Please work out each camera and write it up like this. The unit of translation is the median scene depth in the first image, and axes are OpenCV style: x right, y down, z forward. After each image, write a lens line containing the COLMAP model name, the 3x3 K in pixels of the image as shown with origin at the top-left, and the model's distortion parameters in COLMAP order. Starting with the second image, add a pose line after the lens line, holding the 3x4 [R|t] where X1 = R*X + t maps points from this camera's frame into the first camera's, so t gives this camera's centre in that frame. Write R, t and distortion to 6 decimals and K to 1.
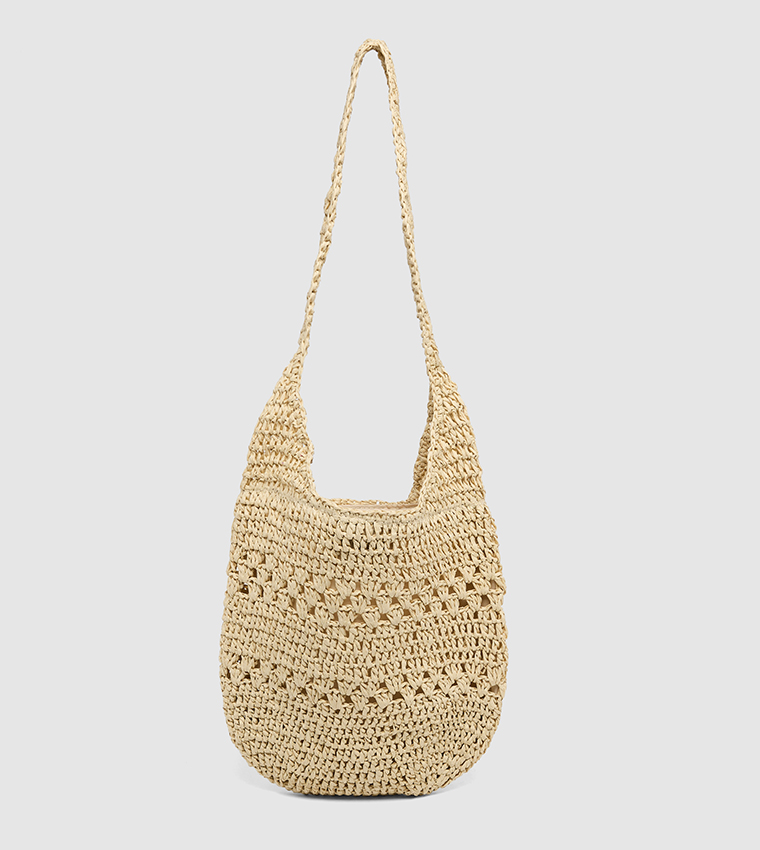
lens RADIAL K [[1116.6, 0, 379.8], [0, 1116.6, 451.5], [0, 0, 1]] dist [0.173416, -0.788603]
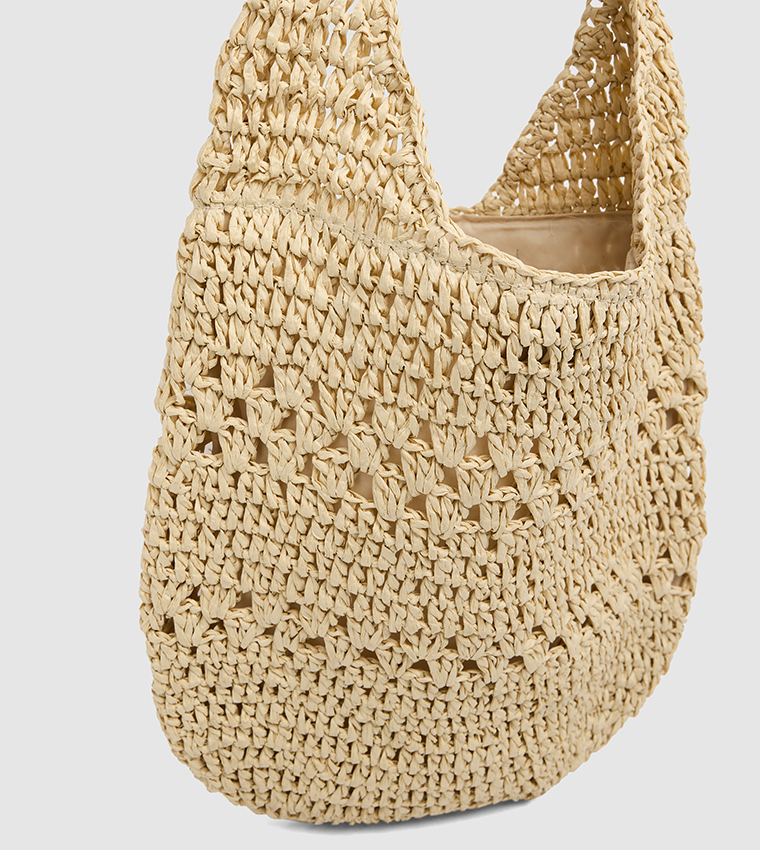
lens RADIAL K [[1116.6, 0, 379.8], [0, 1116.6, 451.5], [0, 0, 1]] dist [0.173416, -0.788603]
pose [[0.907166, -0.103493, 0.407848, -0.236845], [-0.047237, 0.938104, 0.343116, -0.021355], [-0.418114, -0.330529, 0.846127, 0.627843]]
